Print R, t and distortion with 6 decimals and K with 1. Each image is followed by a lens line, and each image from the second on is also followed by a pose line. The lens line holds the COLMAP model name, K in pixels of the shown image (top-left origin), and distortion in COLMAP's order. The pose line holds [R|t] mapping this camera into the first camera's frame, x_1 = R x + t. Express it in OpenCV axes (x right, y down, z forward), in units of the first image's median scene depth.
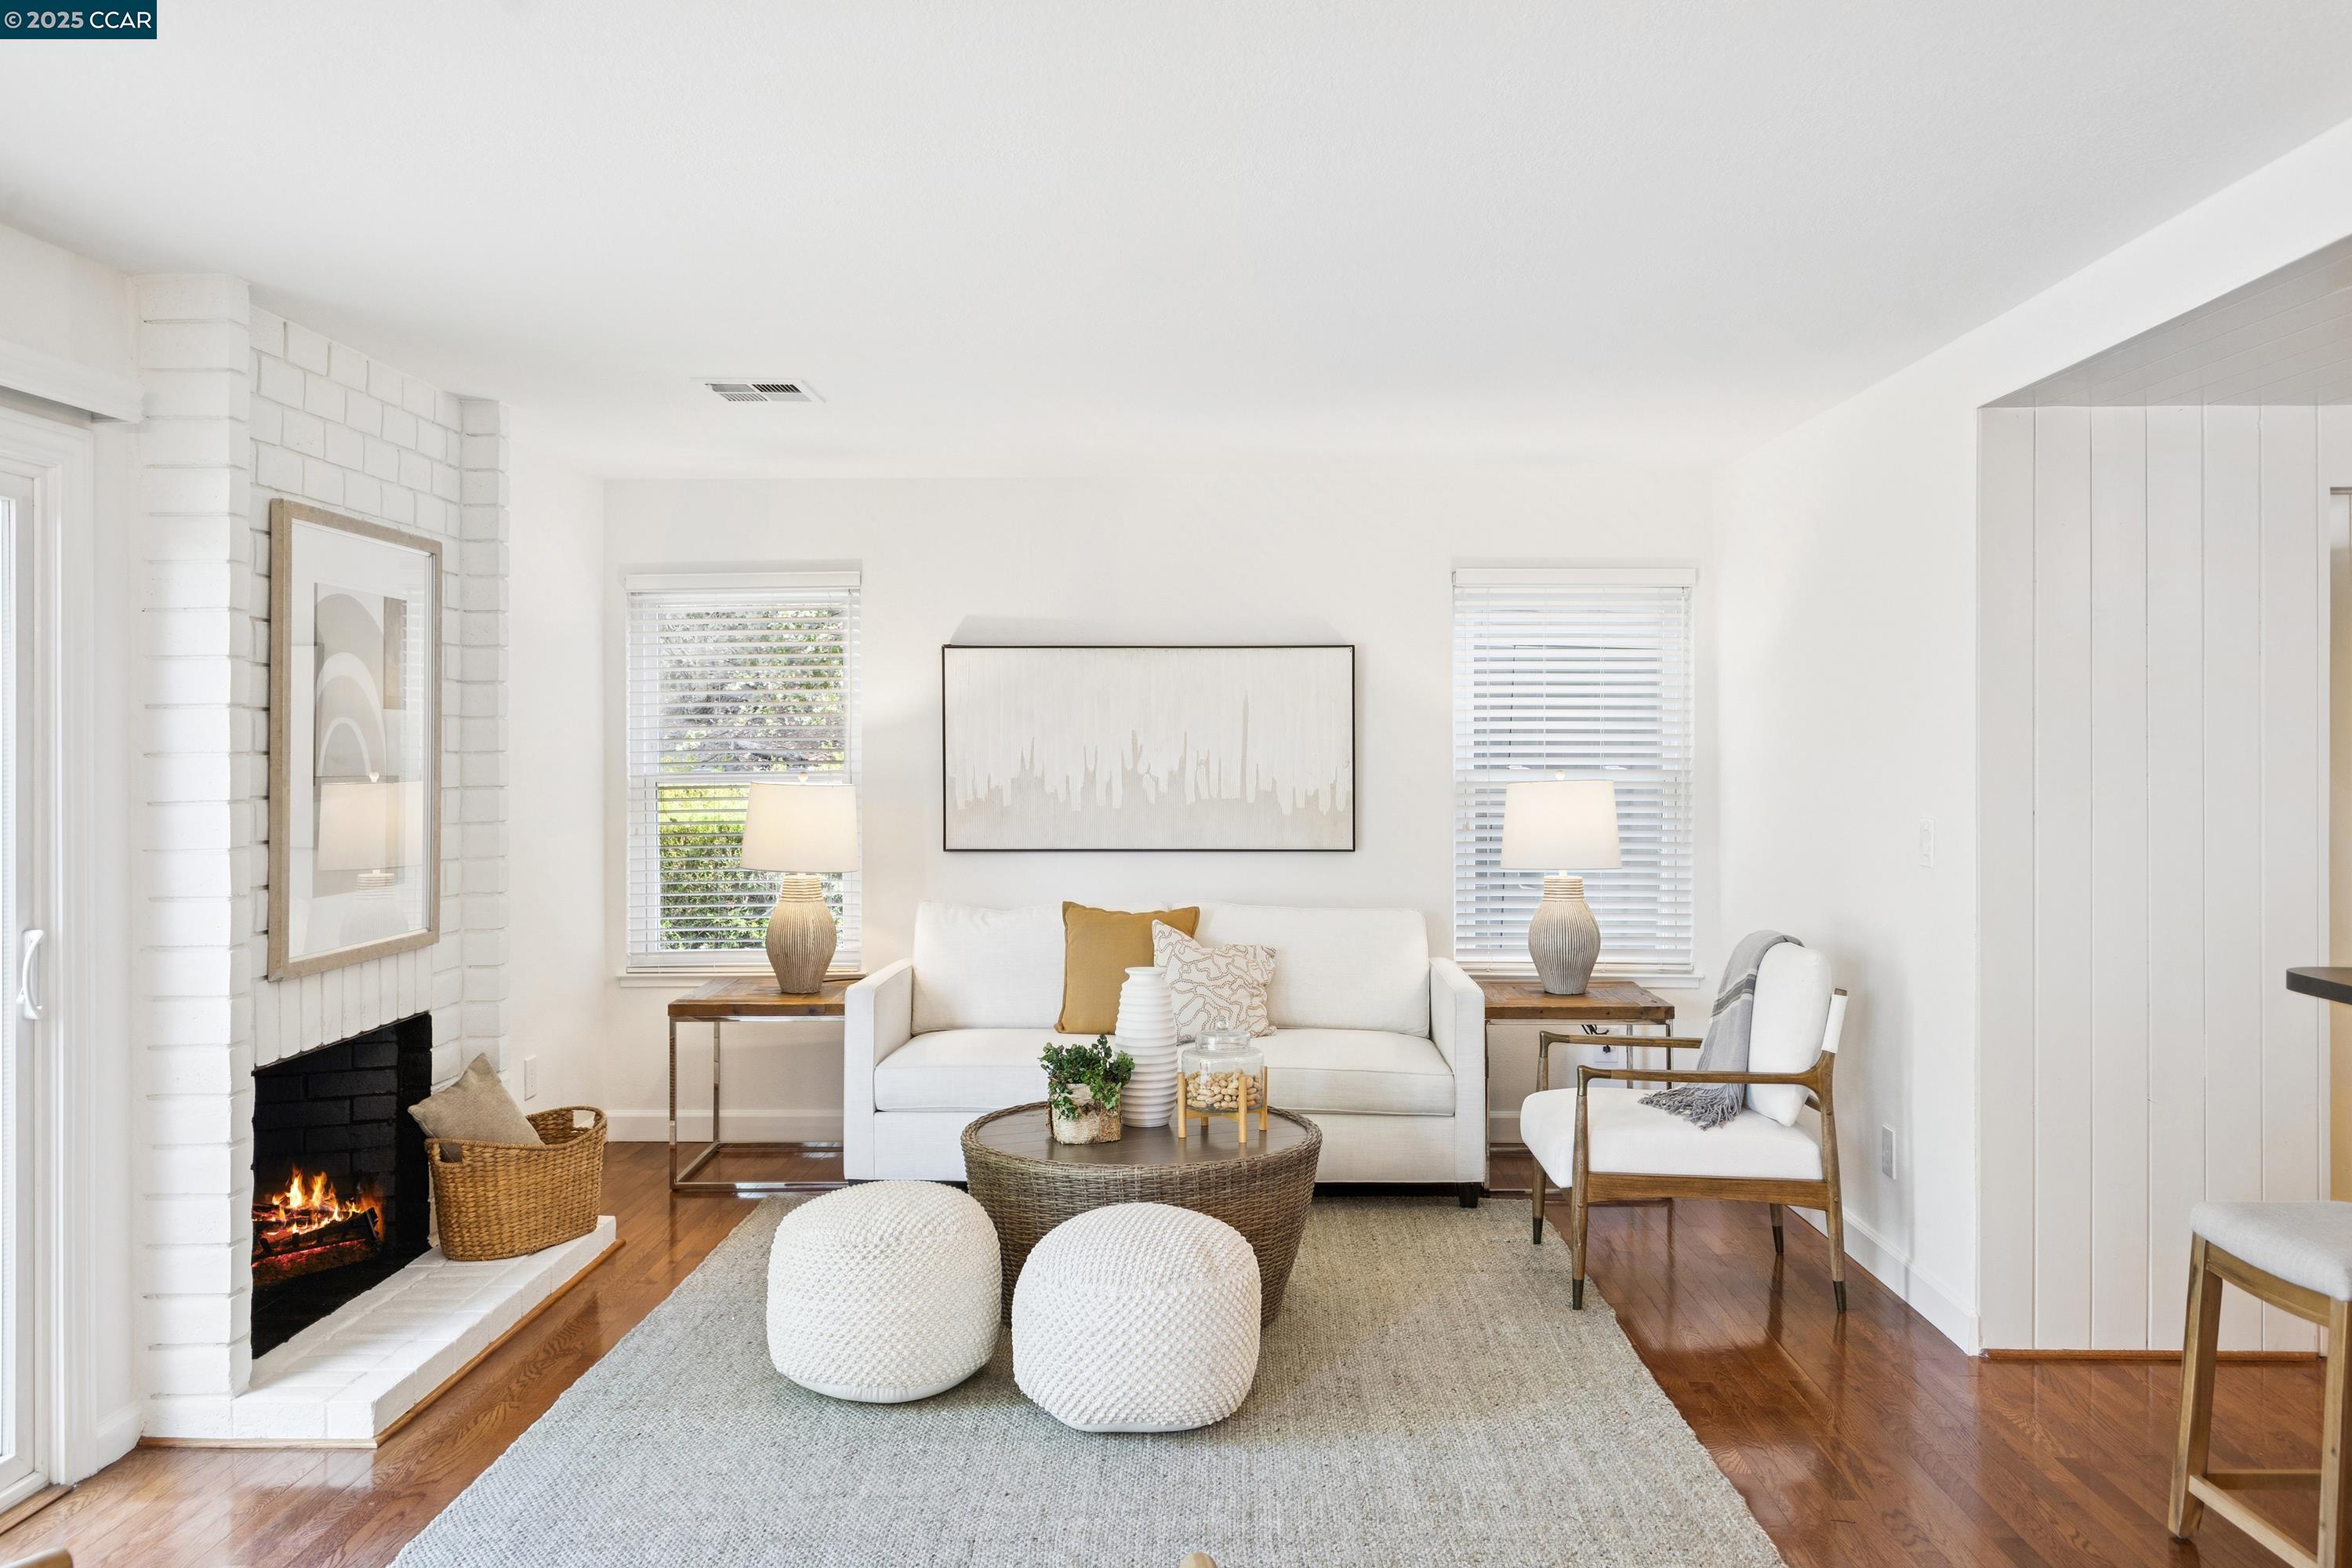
lens RADIAL K [[1821.4, 0, 1176.0], [0, 1821.4, 784.0], [0, 0, 1]] dist [0.023924, 0.001206]
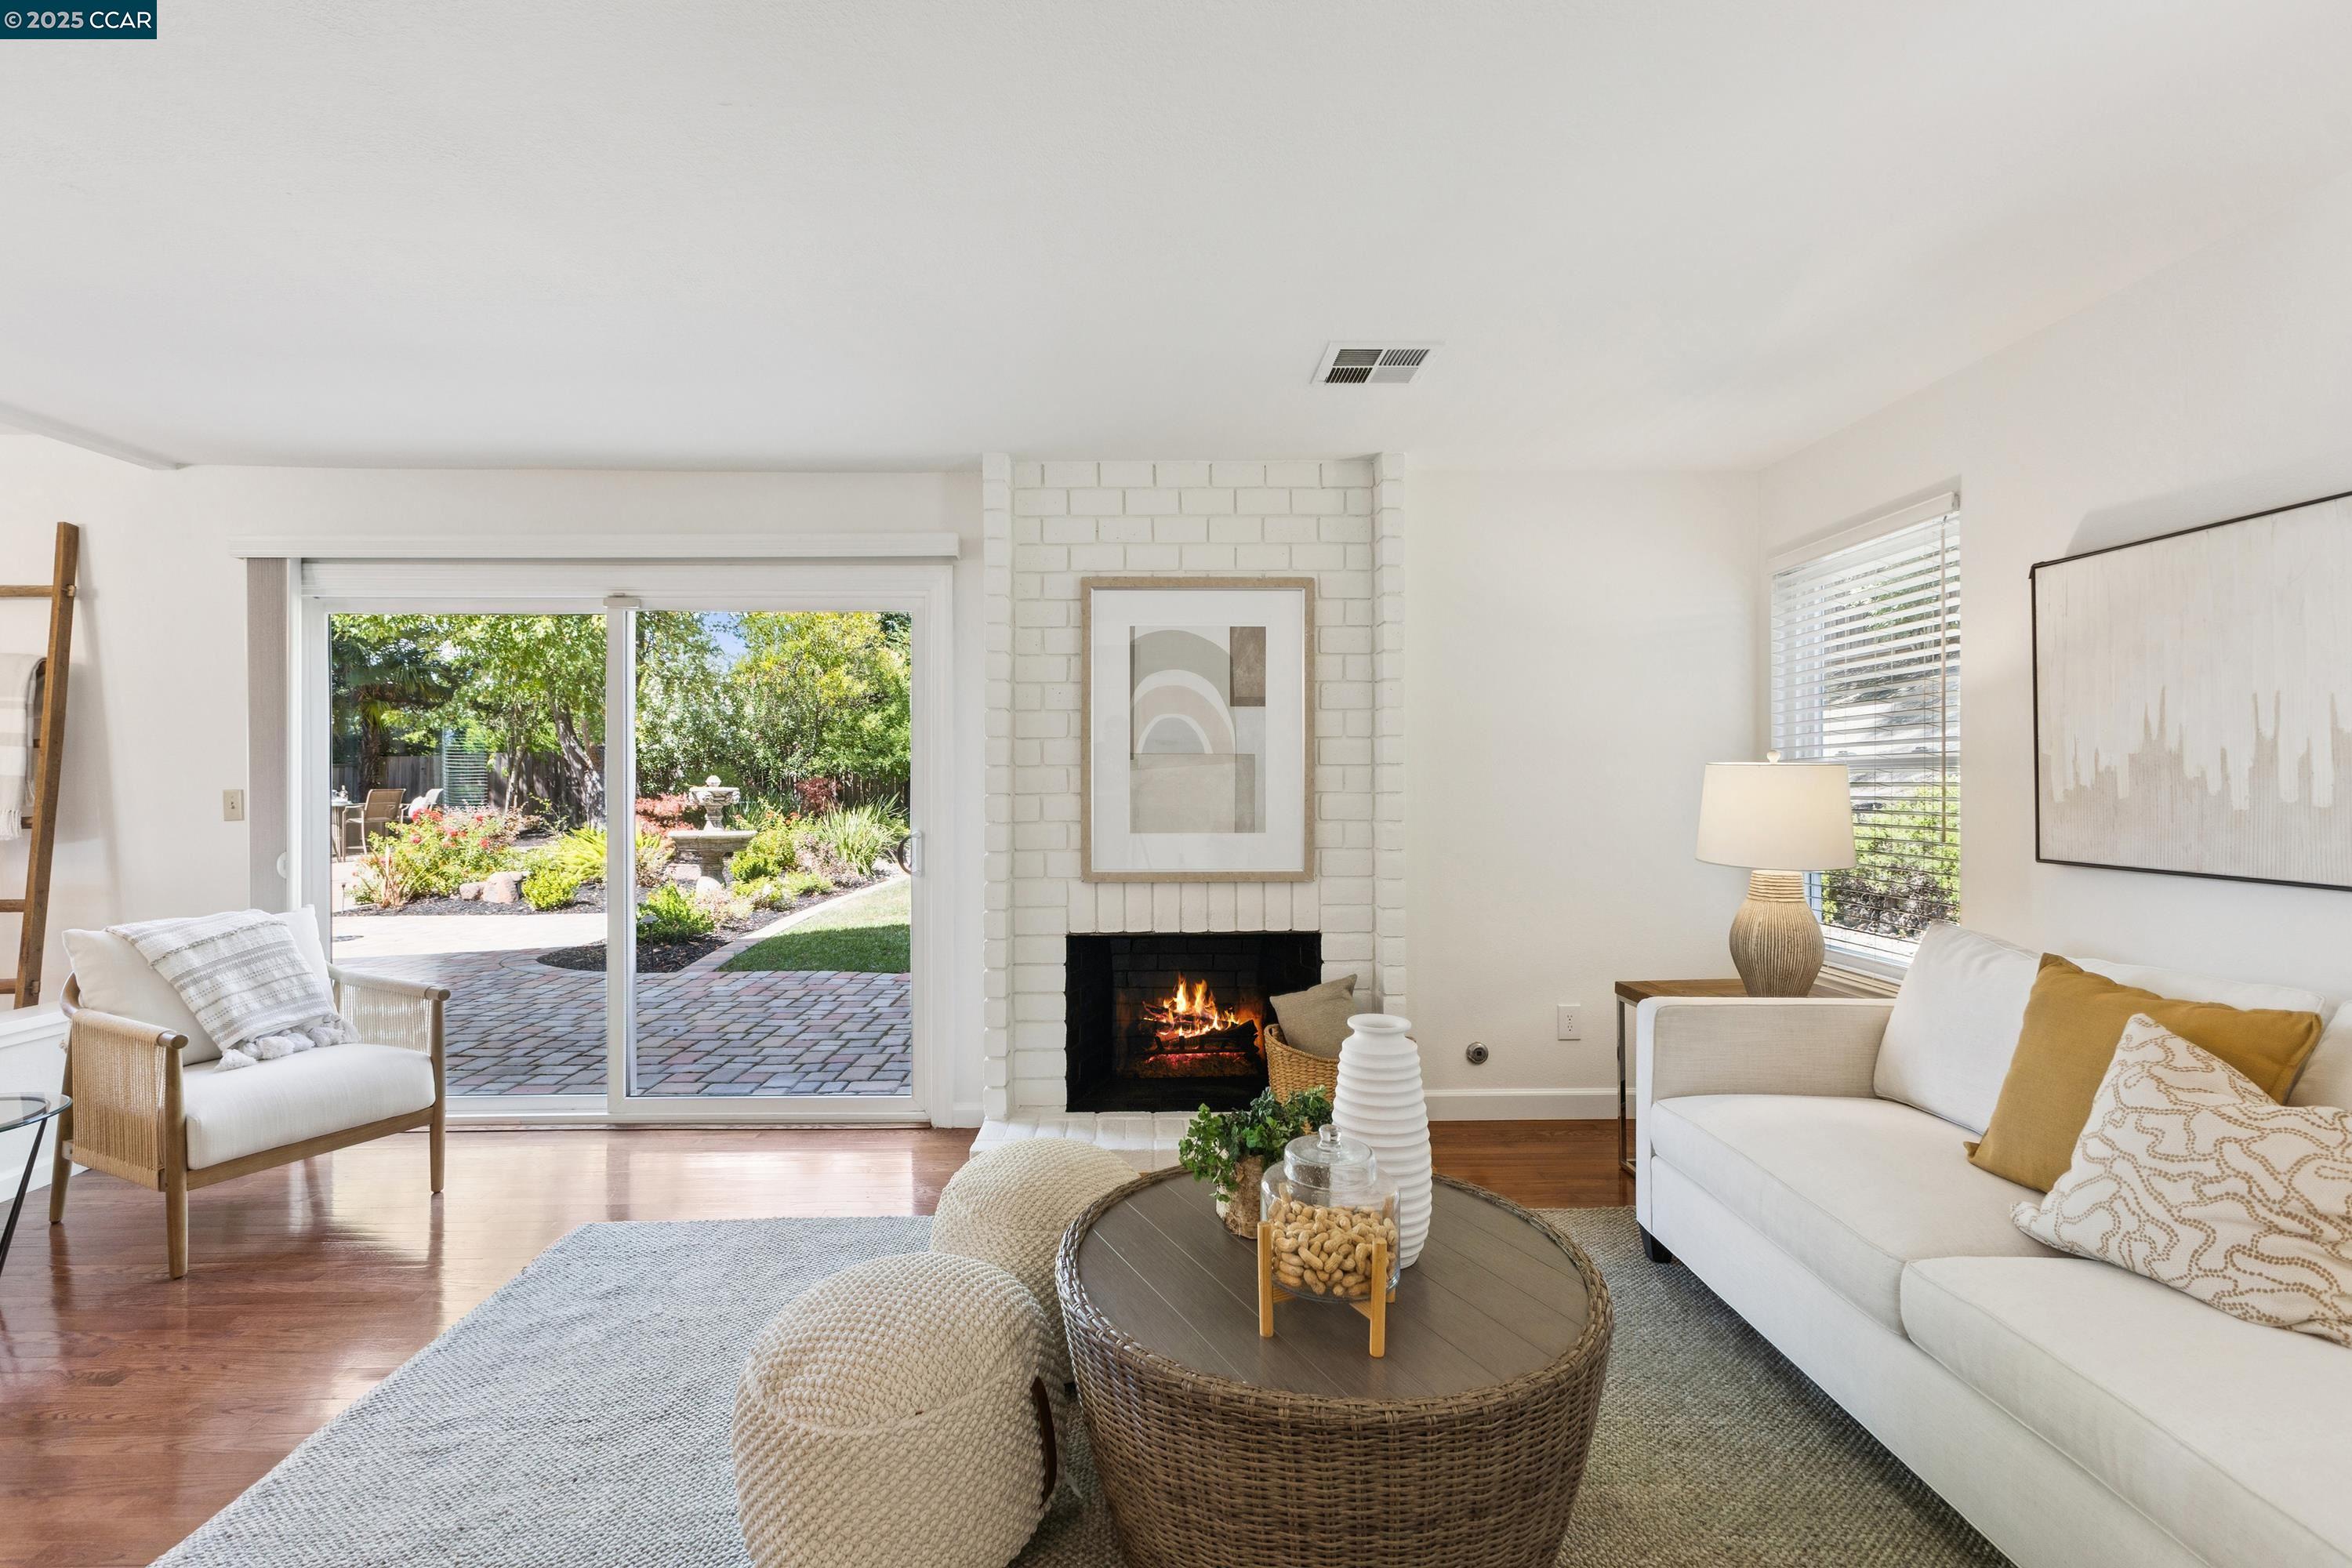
lens RADIAL K [[1039.1, 0, 1176.0], [0, 1039.1, 784.0], [0, 0, 1]] dist [0.027727, -0.000272]
pose [[0.059575, 0.009675, -0.998177, 0.338650], [-0.016235, 0.999830, 0.008722, 0.012008], [0.998092, 0.015685, 0.059722, 0.852458]]
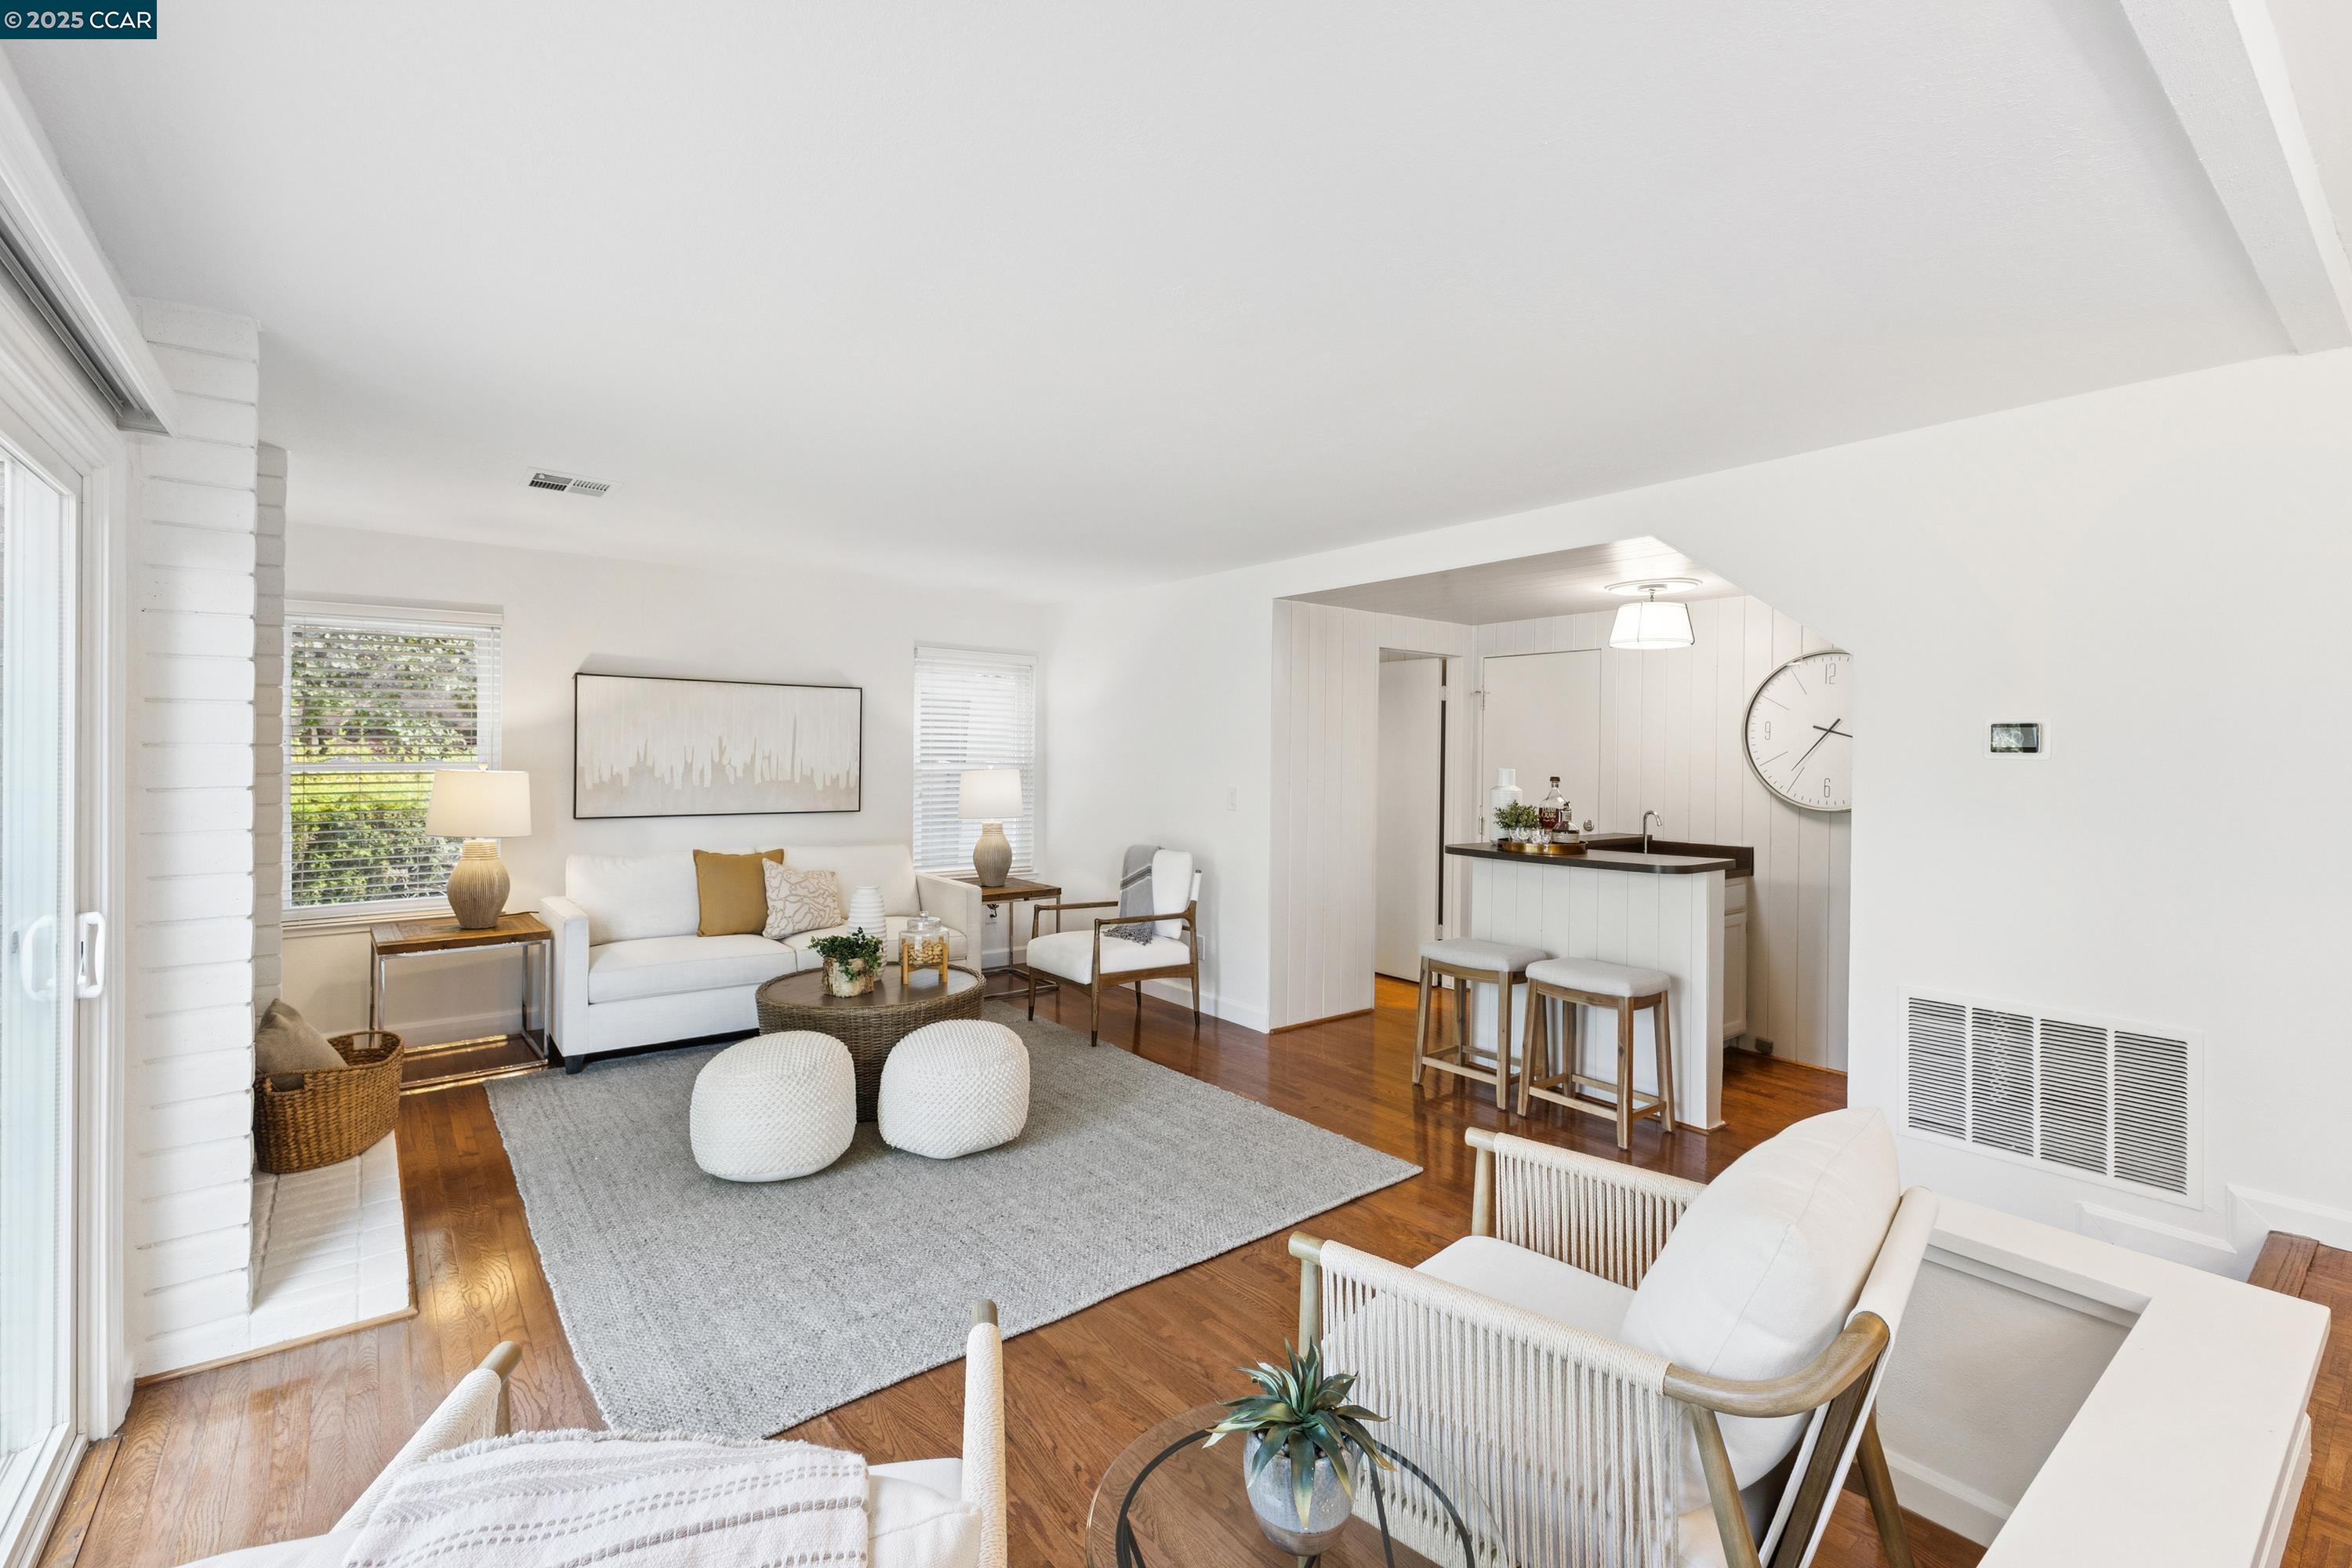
lens RADIAL K [[1039.1, 0, 1176.0], [0, 1039.1, 784.0], [0, 0, 1]] dist [0.027727, -0.000272]
pose [[0.770157, -0.008310, 0.637801, -0.377802], [0.000128, 0.999917, 0.012873, -0.000757], [-0.637855, -0.009832, 0.770094, 0.102326]]
